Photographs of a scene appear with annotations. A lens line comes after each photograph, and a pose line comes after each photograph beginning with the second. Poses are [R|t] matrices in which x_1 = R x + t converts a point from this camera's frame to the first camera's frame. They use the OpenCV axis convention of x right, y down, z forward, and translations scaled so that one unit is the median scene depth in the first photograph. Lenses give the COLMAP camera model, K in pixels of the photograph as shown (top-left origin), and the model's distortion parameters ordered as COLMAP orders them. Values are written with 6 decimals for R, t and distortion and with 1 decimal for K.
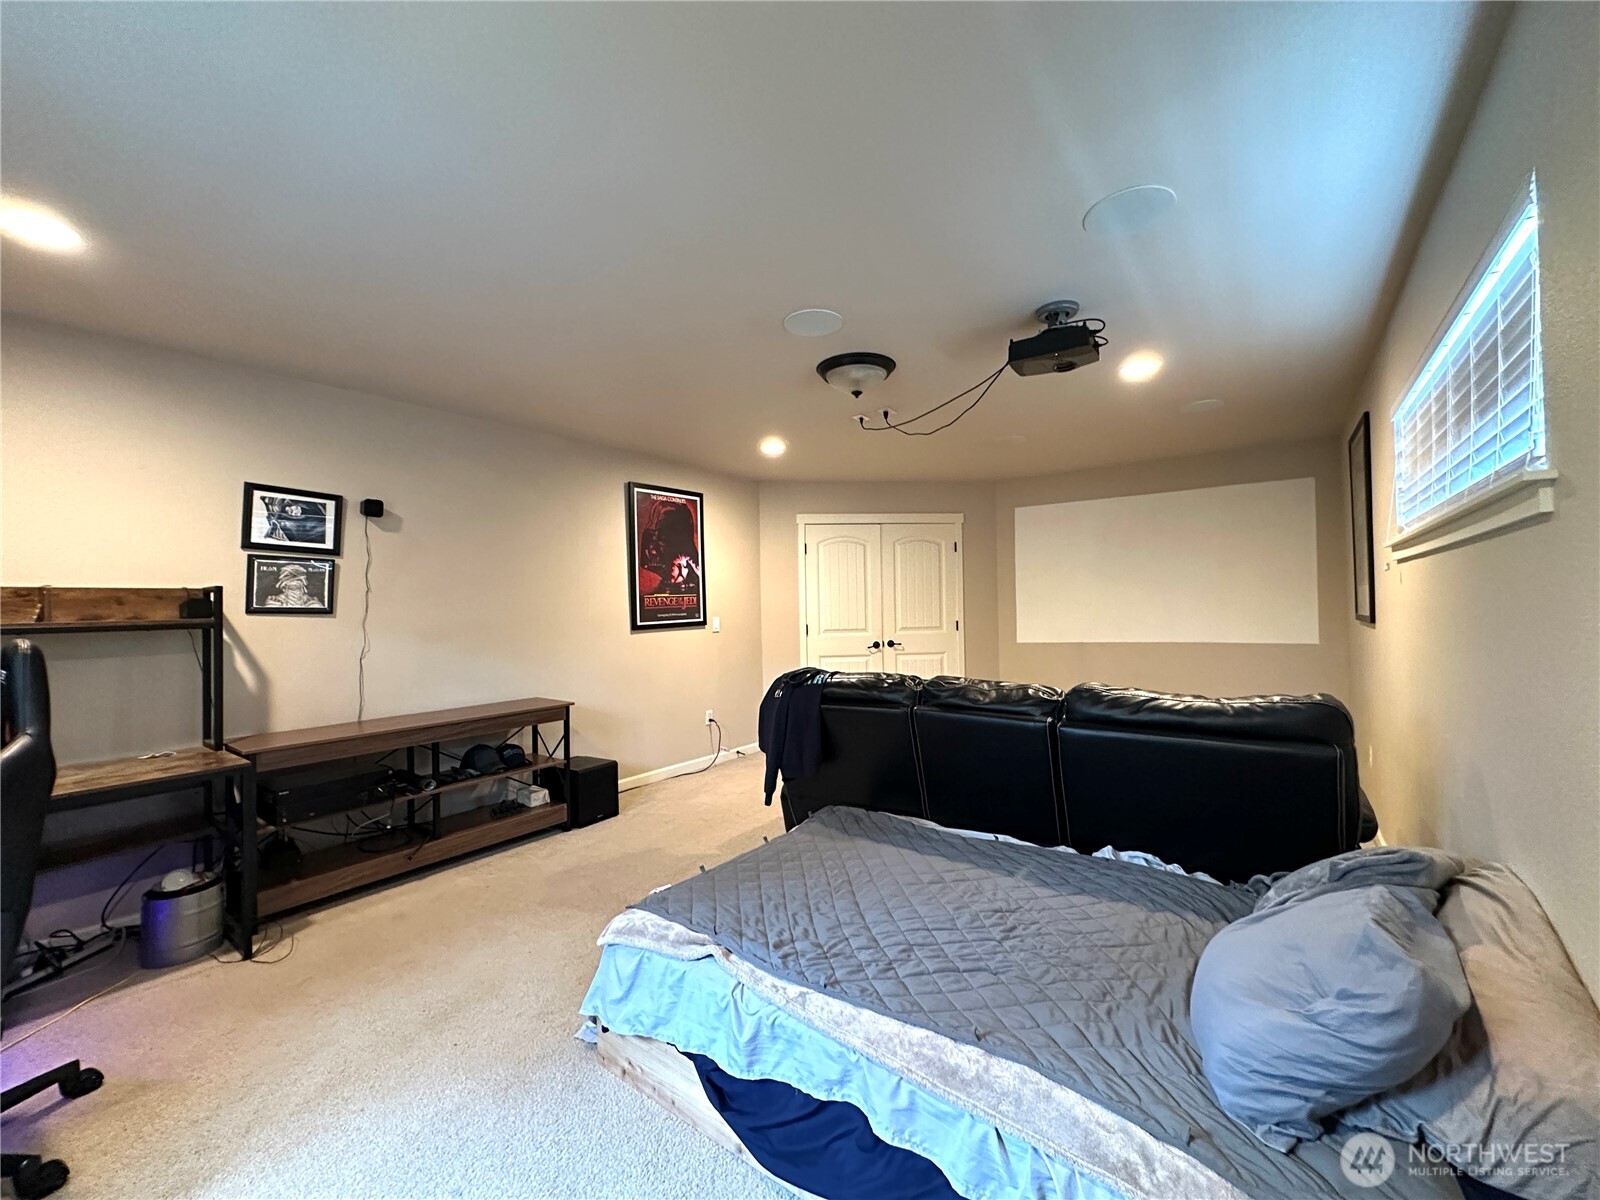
lens RADIAL K [[638.2, 0, 800.0], [0, 638.2, 600.0], [0, 0, 1]] dist [-0.003967, 0.000580]
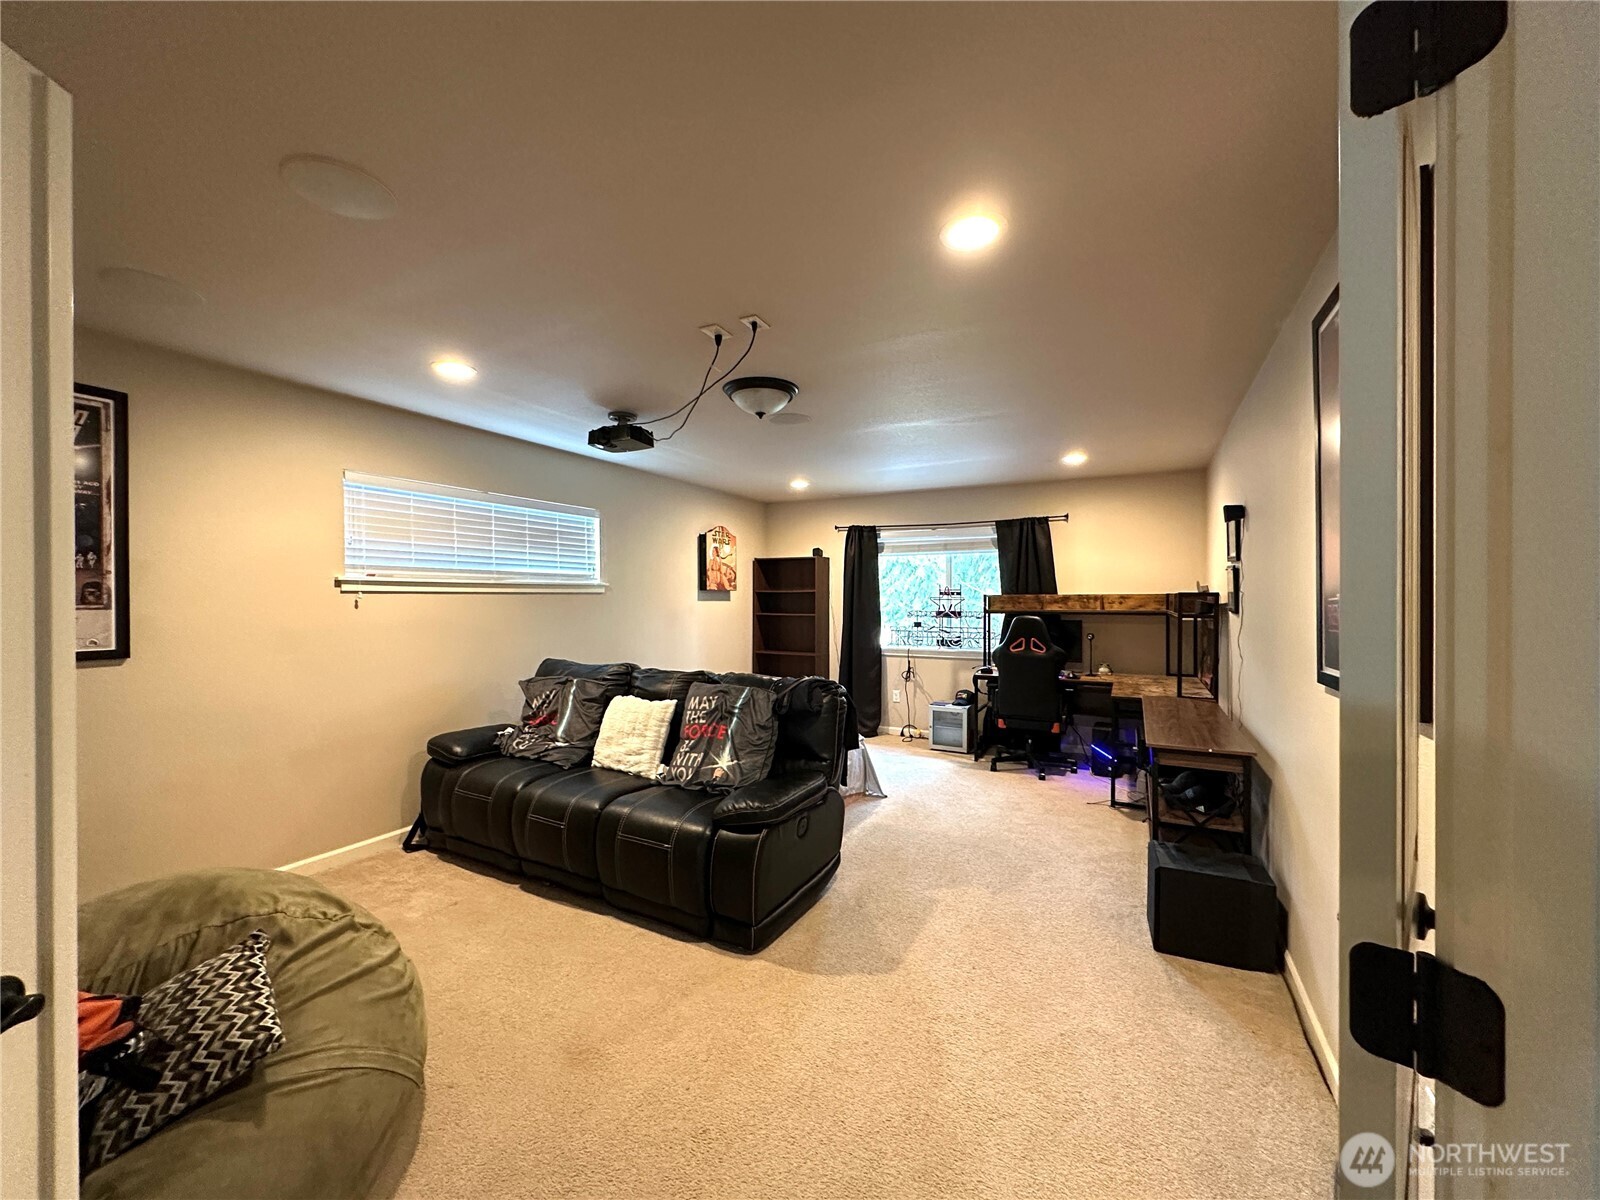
lens RADIAL K [[638.2, 0, 800.0], [0, 638.2, 600.0], [0, 0, 1]] dist [-0.003967, 0.000580]
pose [[-0.987248, 0.018315, -0.158130, 0.196818], [0.018609, 0.999827, -0.000378, -0.017153], [0.158096, -0.003316, -0.987418, 2.035335]]
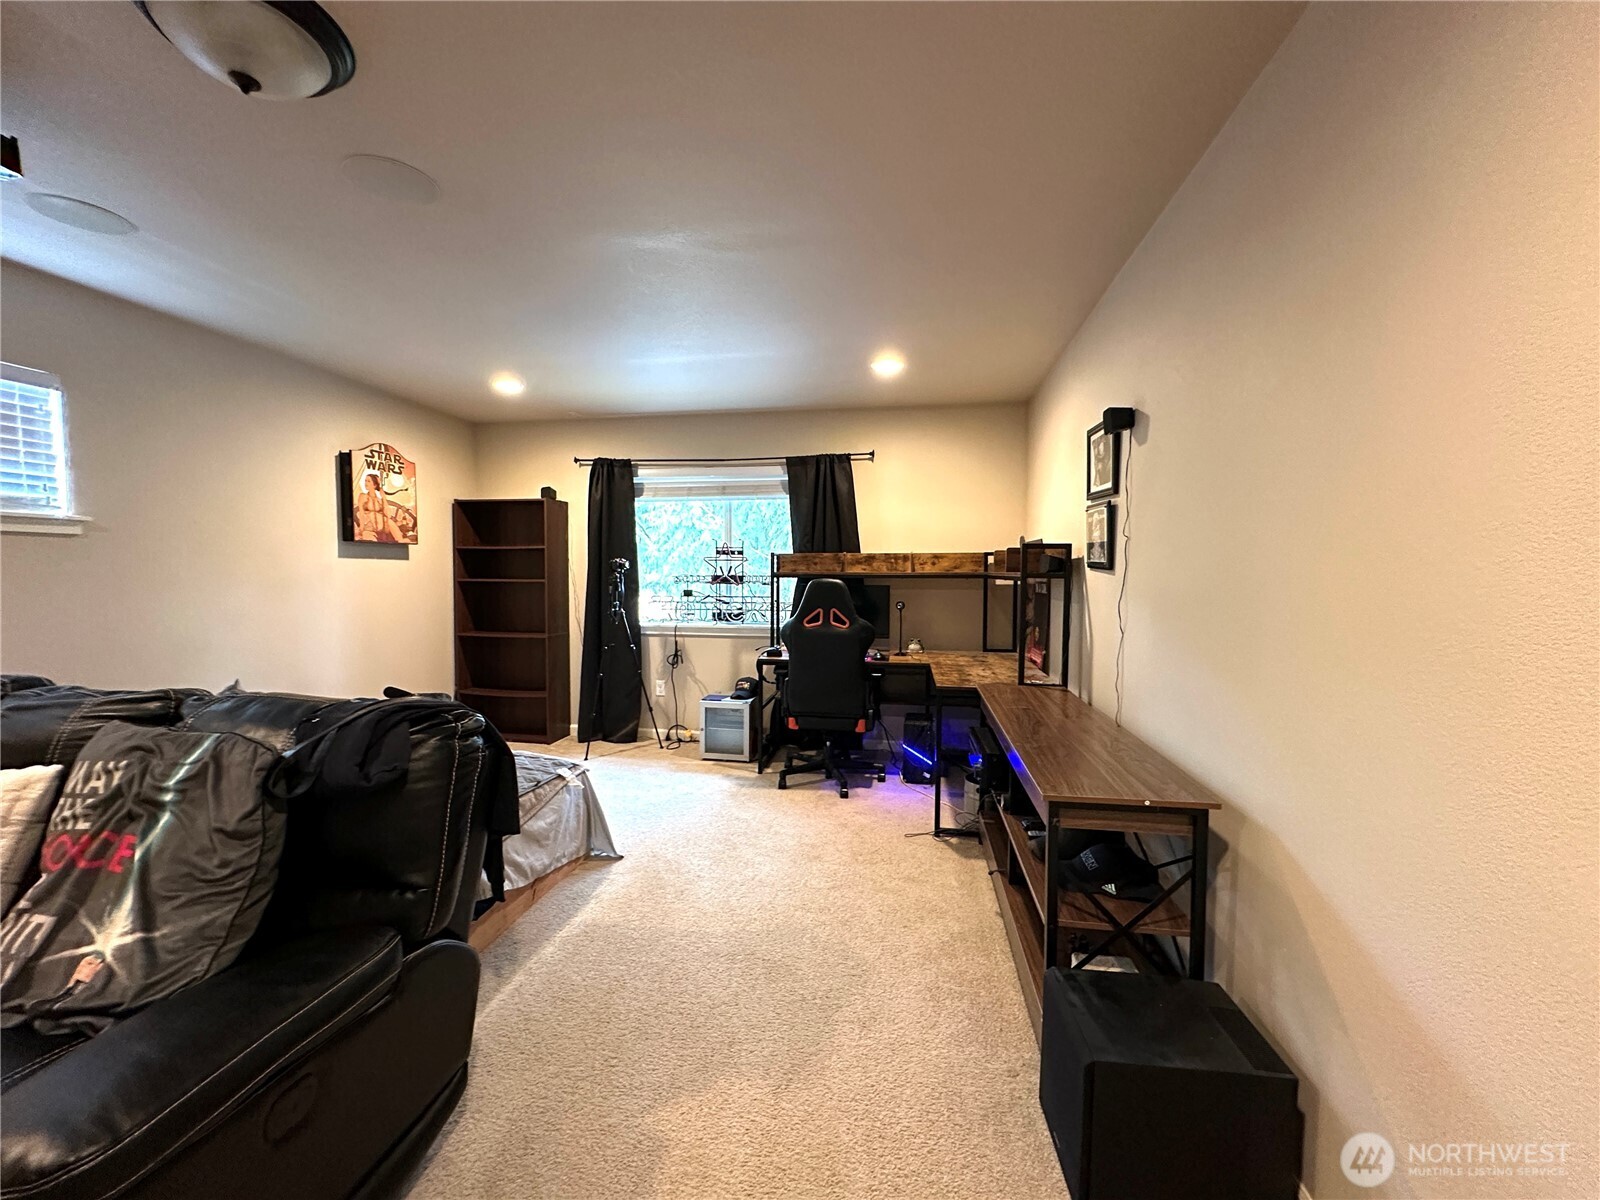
lens RADIAL K [[638.2, 0, 800.0], [0, 638.2, 600.0], [0, 0, 1]] dist [-0.003967, 0.000580]
pose [[-0.888943, 0.034330, -0.456729, -0.035969], [0.014339, 0.998784, 0.047167, 0.016147], [0.457793, 0.035380, -0.888355, 1.569834]]
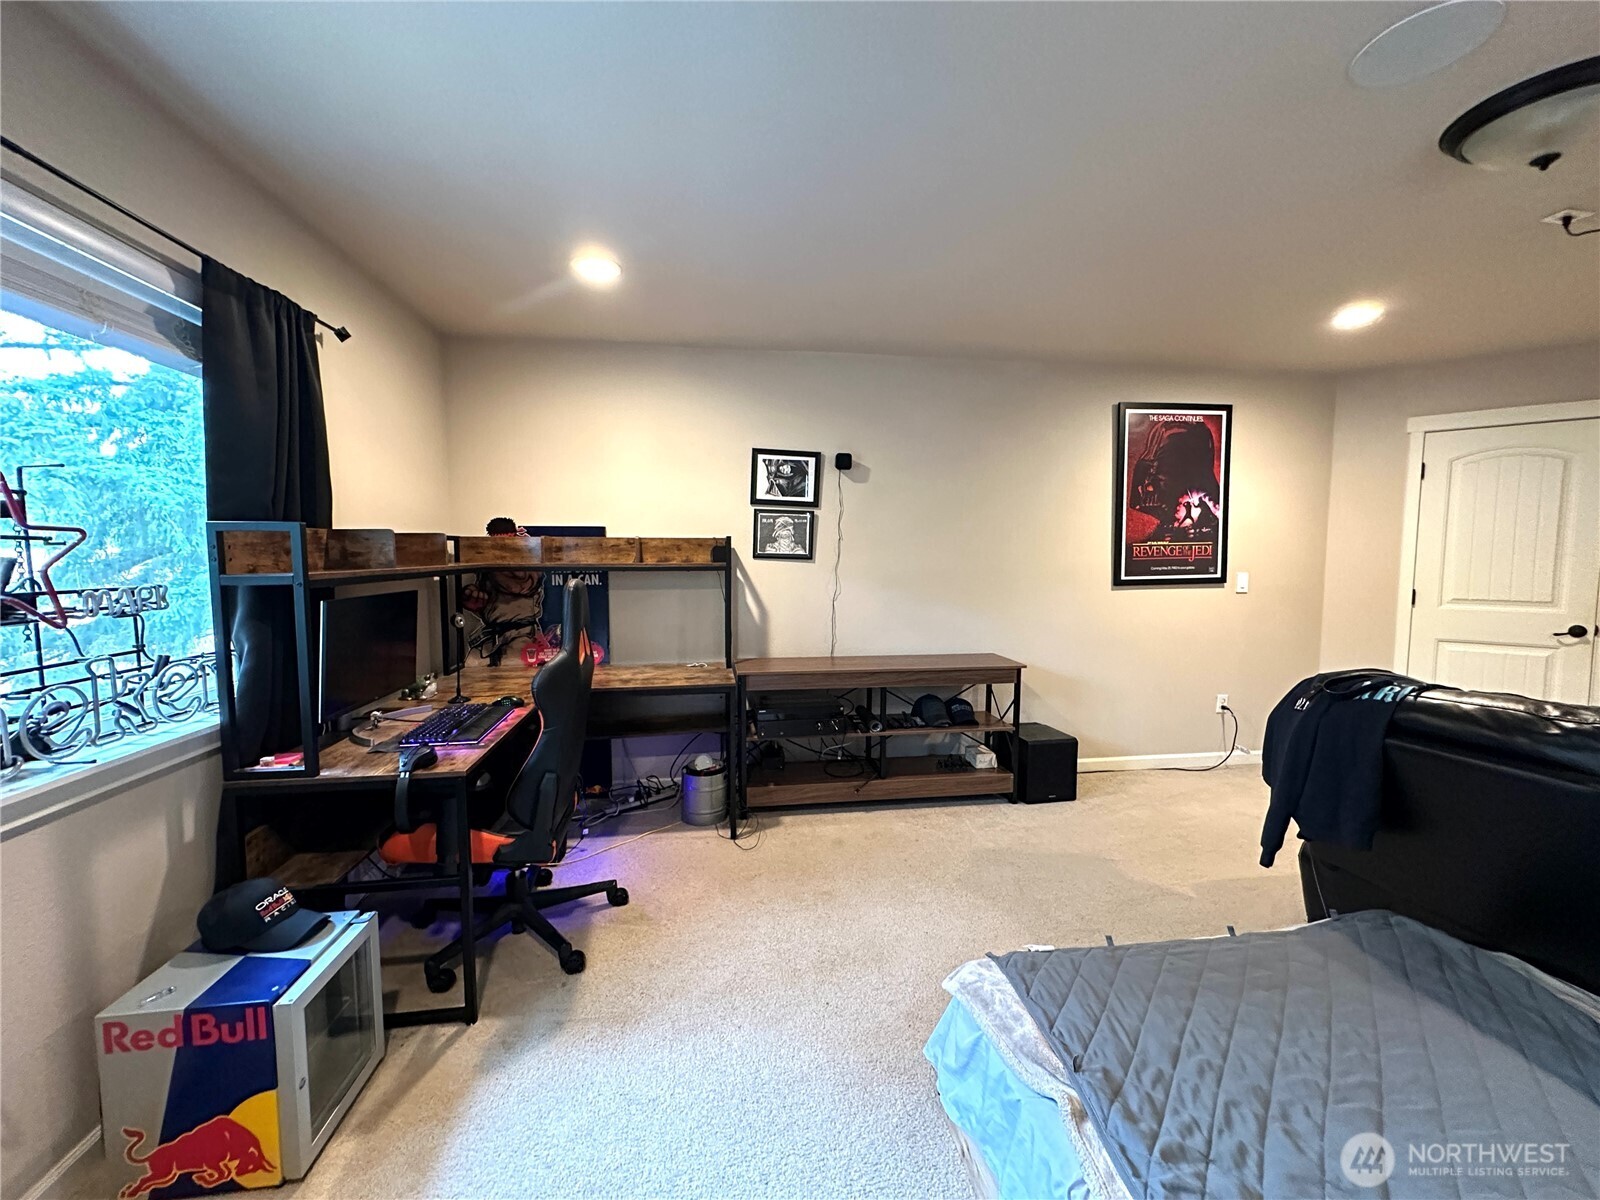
lens RADIAL K [[638.2, 0, 800.0], [0, 638.2, 600.0], [0, 0, 1]] dist [-0.003967, 0.000580]
pose [[0.704710, 0.072280, -0.705804, 0.053941], [-0.007085, 0.995465, 0.094869, -0.014701], [0.709460, -0.061854, 0.702026, 0.194327]]
